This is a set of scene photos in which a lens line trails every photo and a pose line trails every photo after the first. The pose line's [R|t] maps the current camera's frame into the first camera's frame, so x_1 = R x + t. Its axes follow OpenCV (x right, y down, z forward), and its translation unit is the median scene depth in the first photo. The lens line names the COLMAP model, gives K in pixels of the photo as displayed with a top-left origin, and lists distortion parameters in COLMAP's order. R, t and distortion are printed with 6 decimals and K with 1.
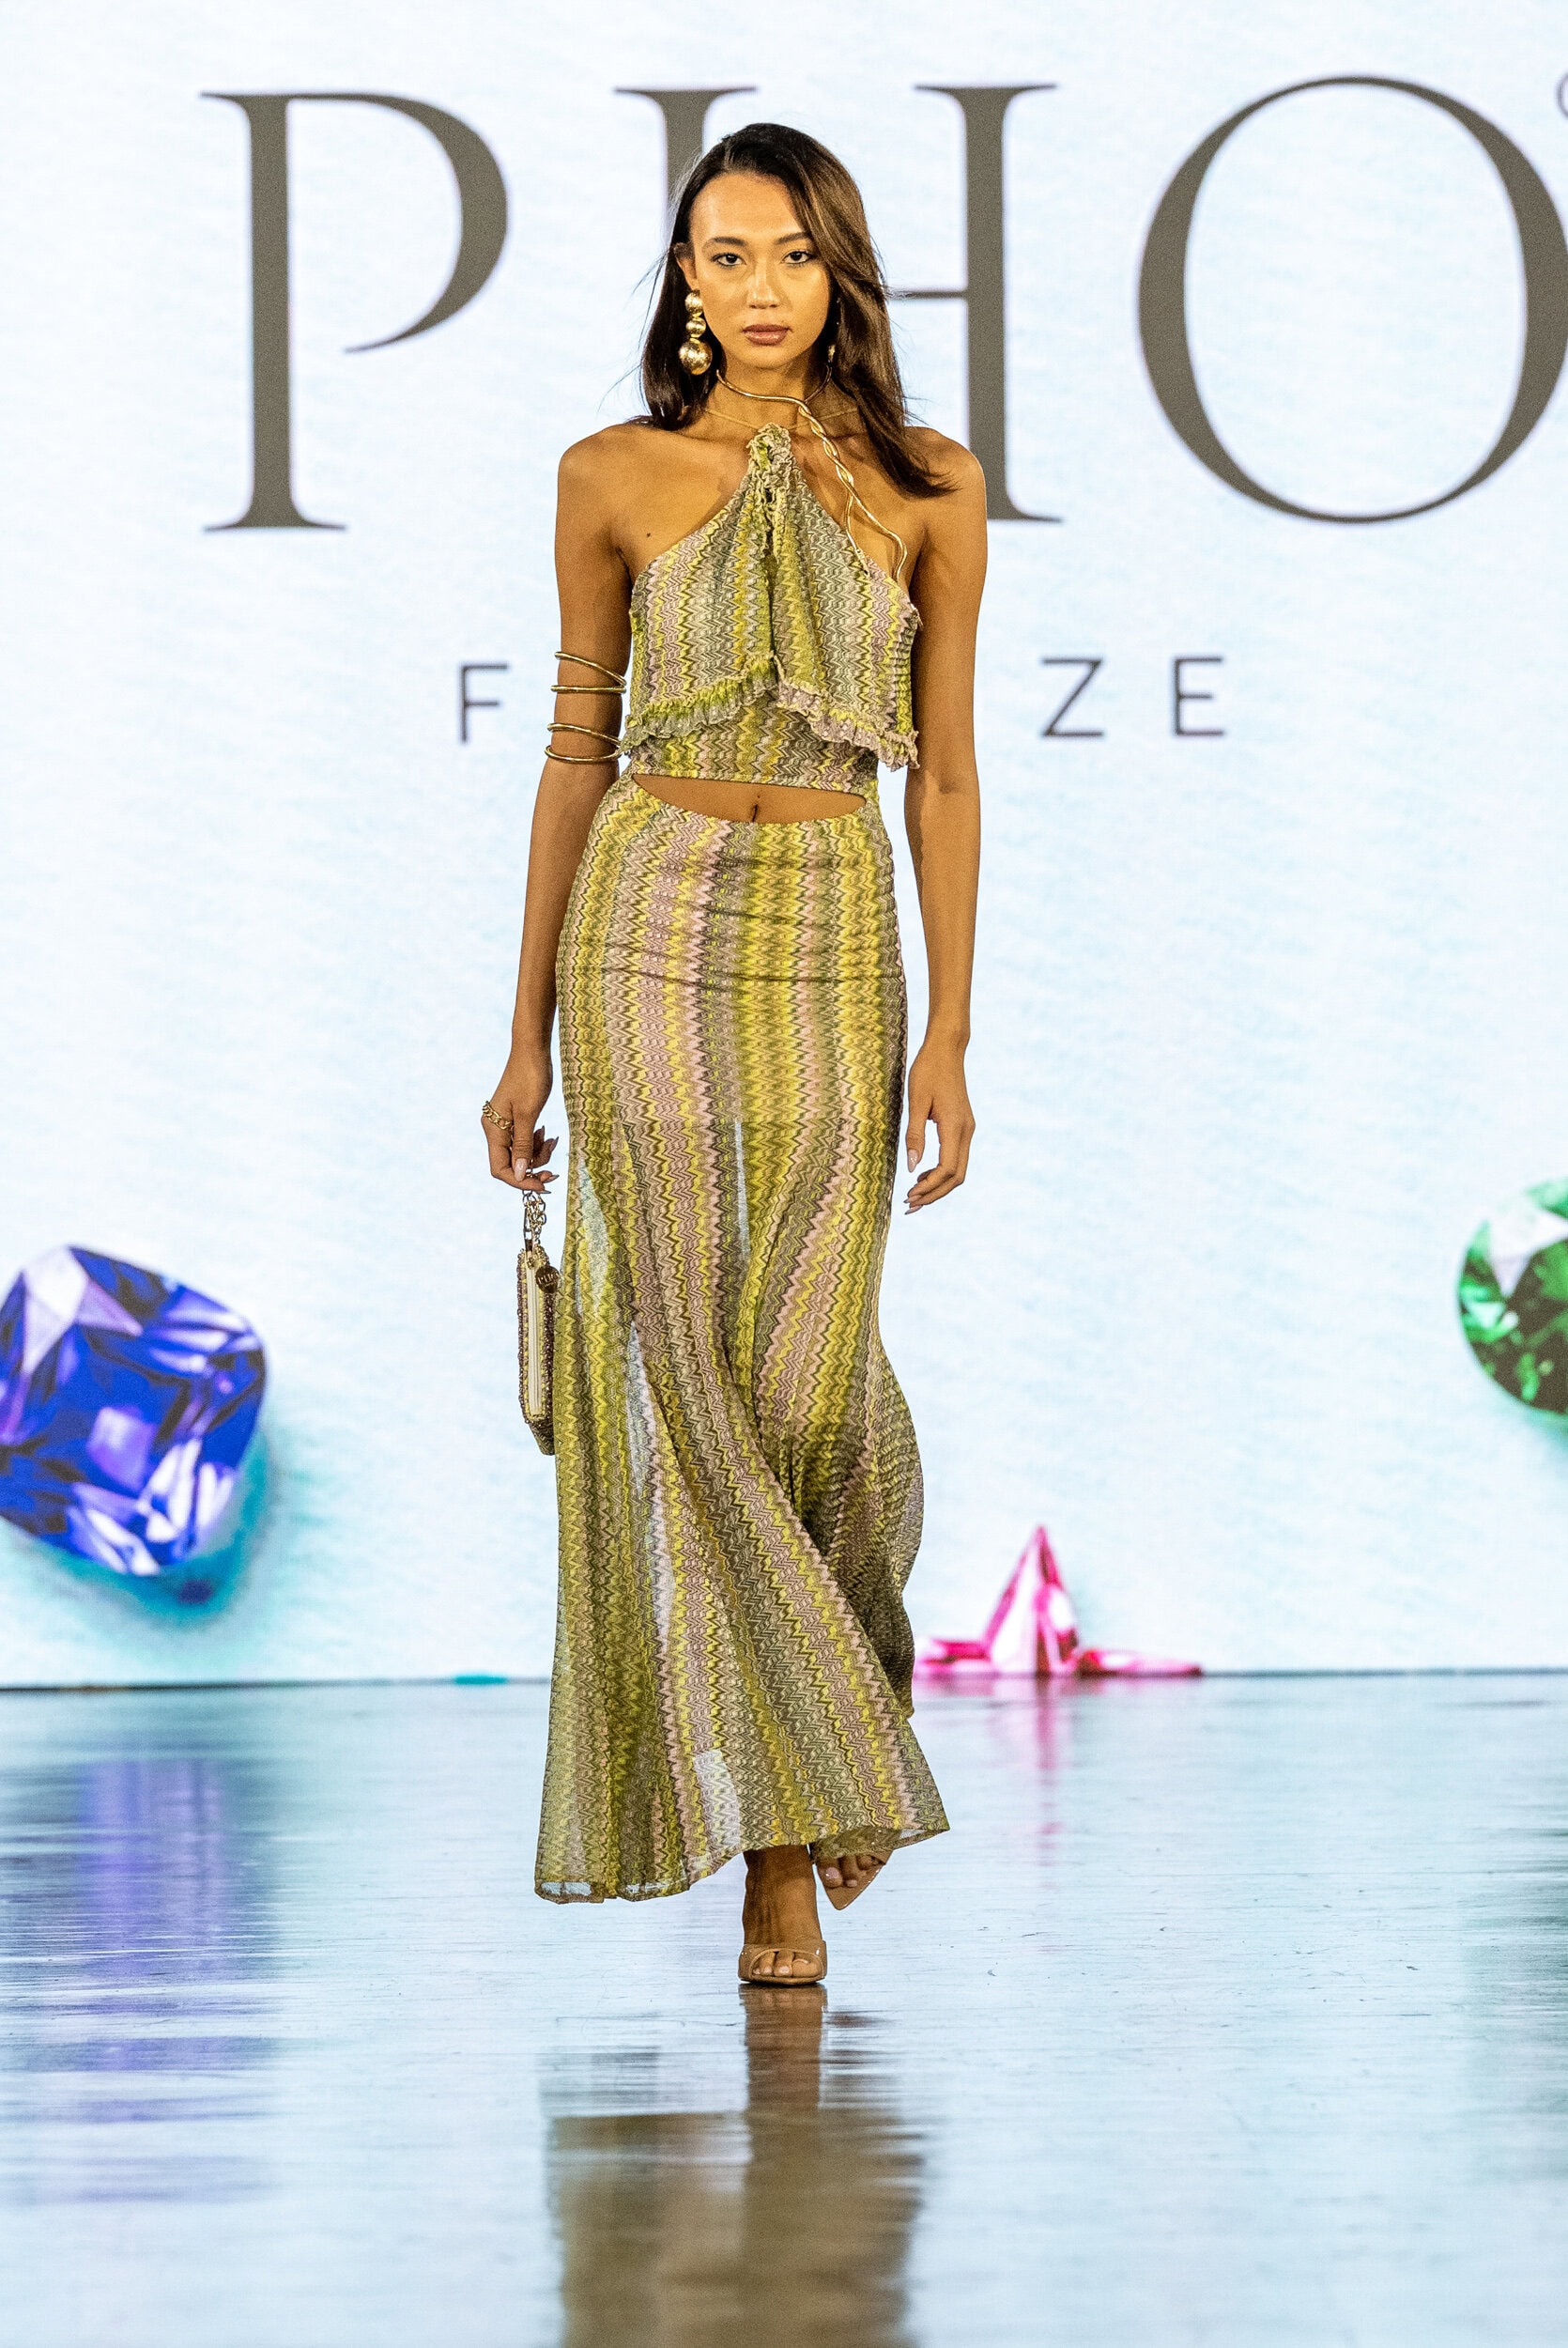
lens RADIAL K [[13309.1, 0, 784.0], [0, 13309.1, 1174.0], [0, 0, 1]] dist [-0.255469, 5.543627]
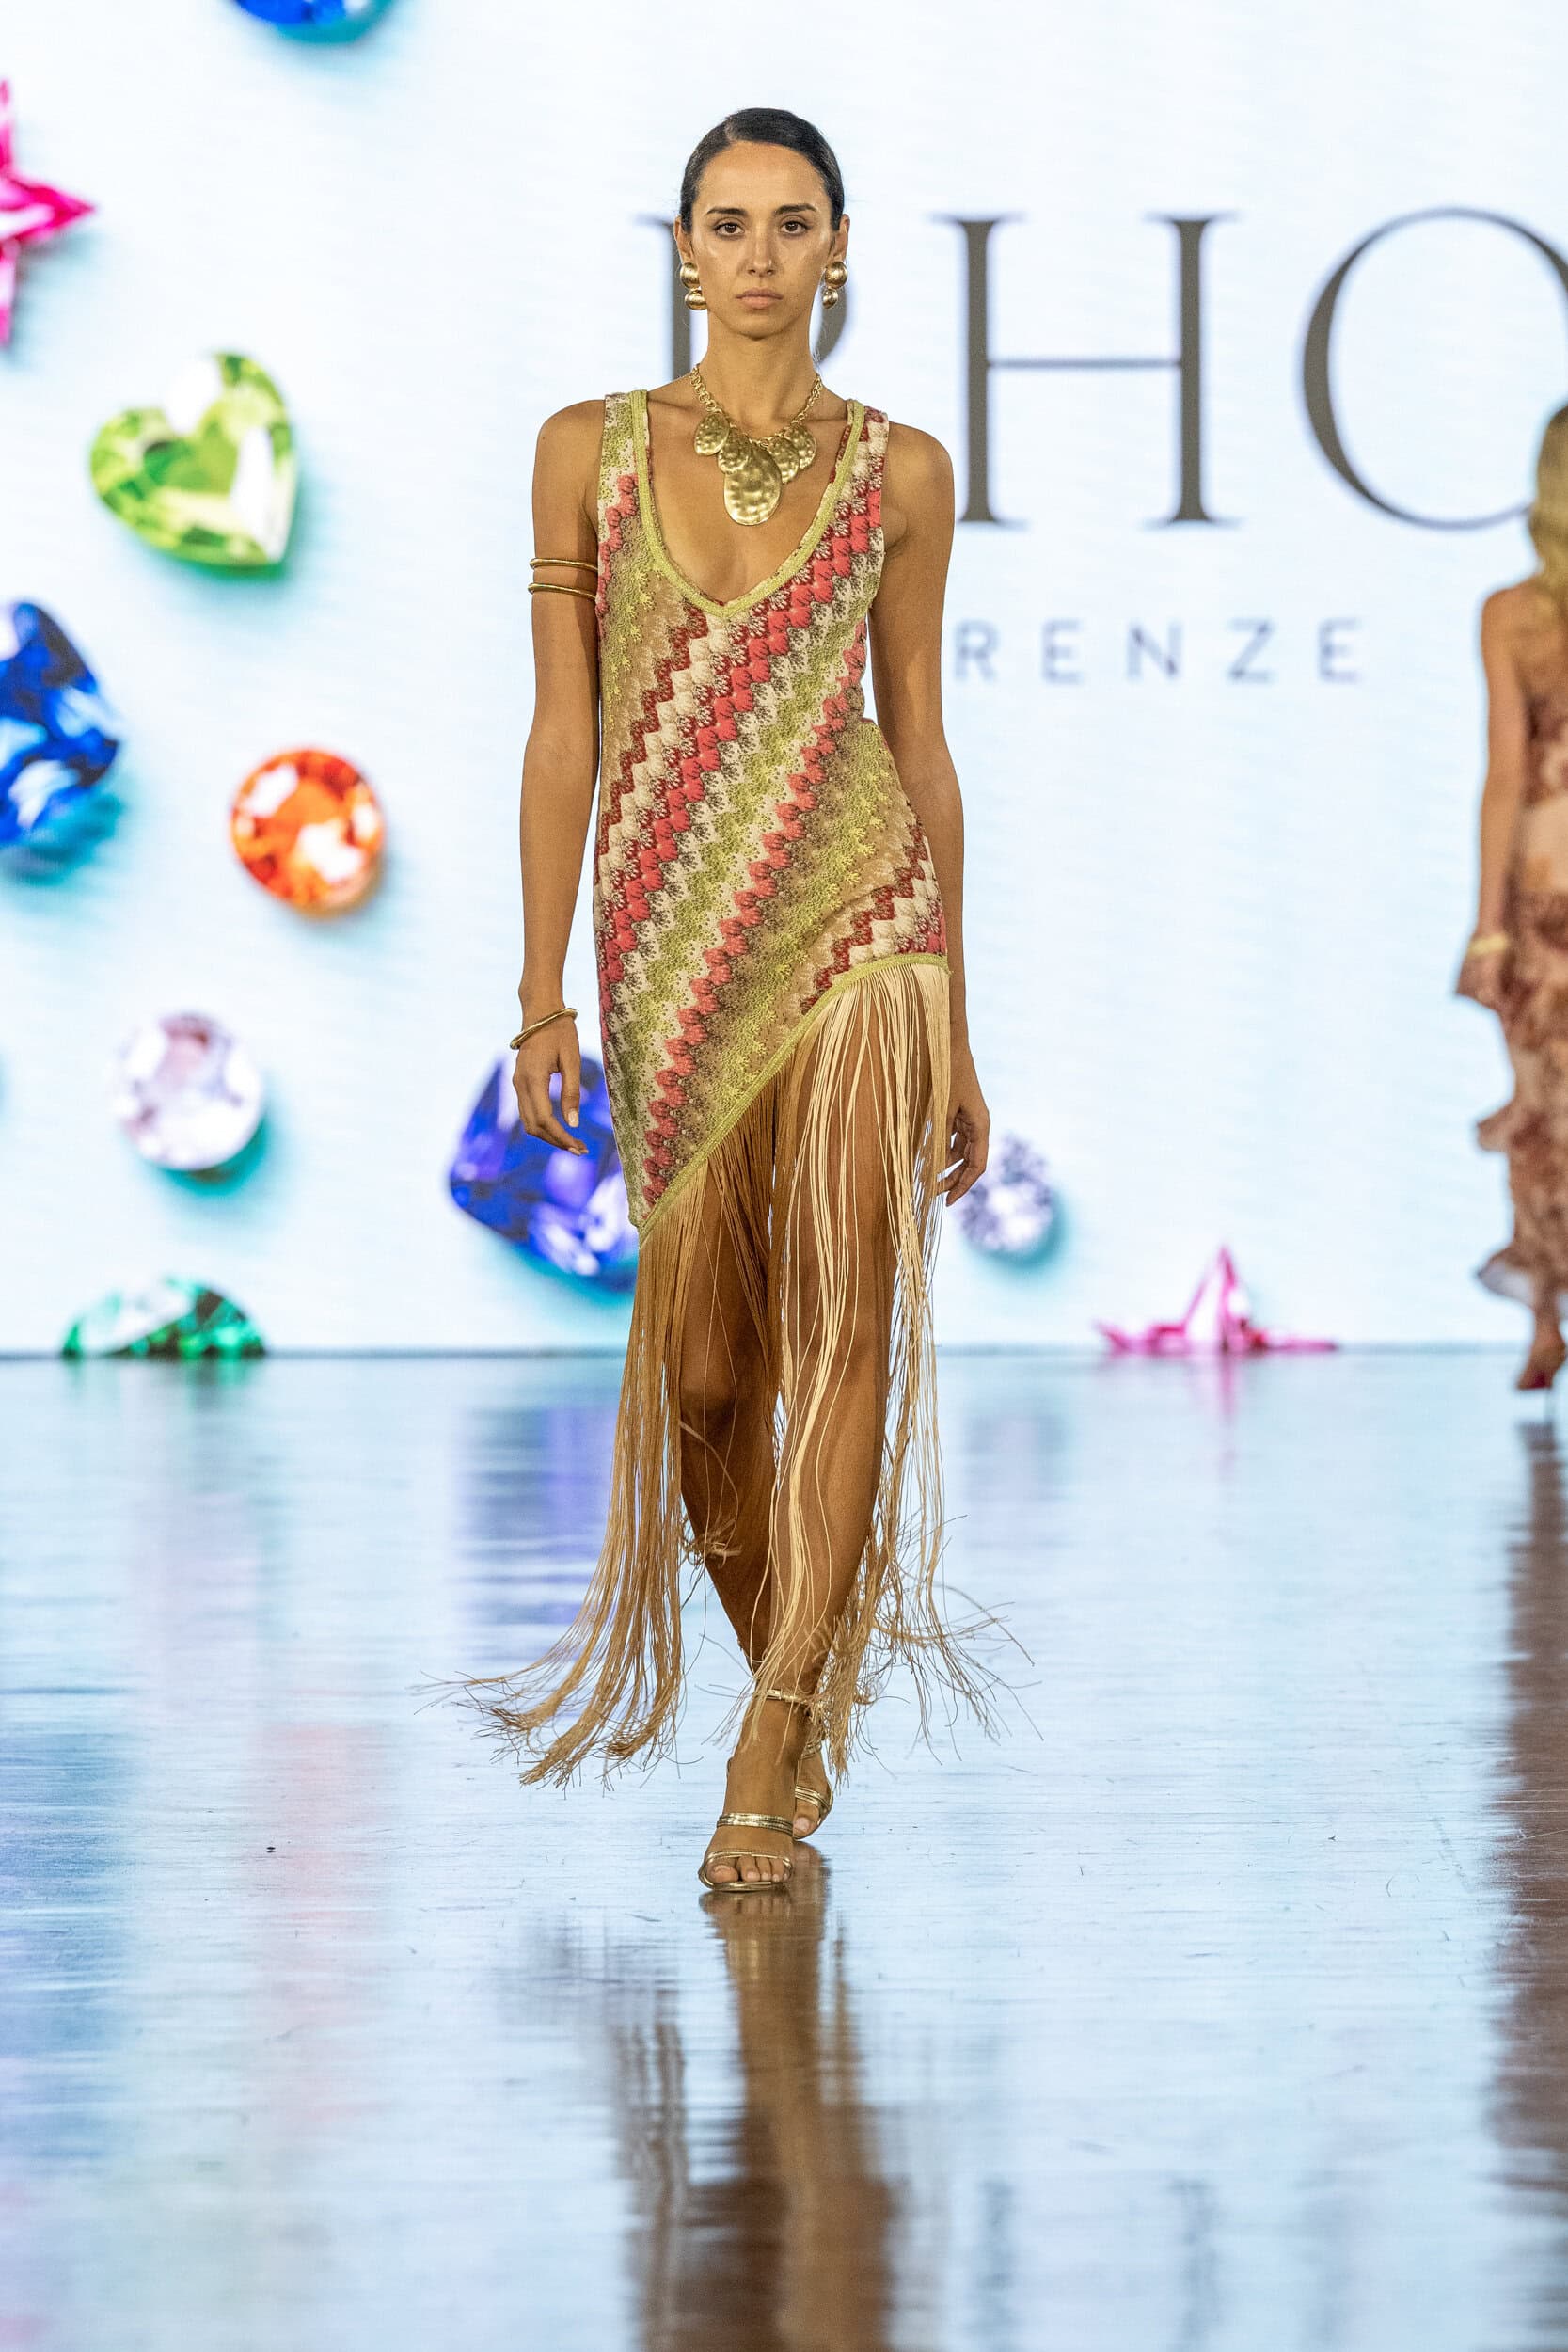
lens RADIAL K [[12211.7, 0, 785.3], [0, 12211.7, 1045.4], [0, 0, 1]] dist [-0.047200, -6.505036]
pose [[0.999827, 0.006314, -0.017508, -0.004623], [-0.005972, 0.999791, 0.019532, -0.019111], [0.017628, -0.019424, 0.999656, -0.289059]]
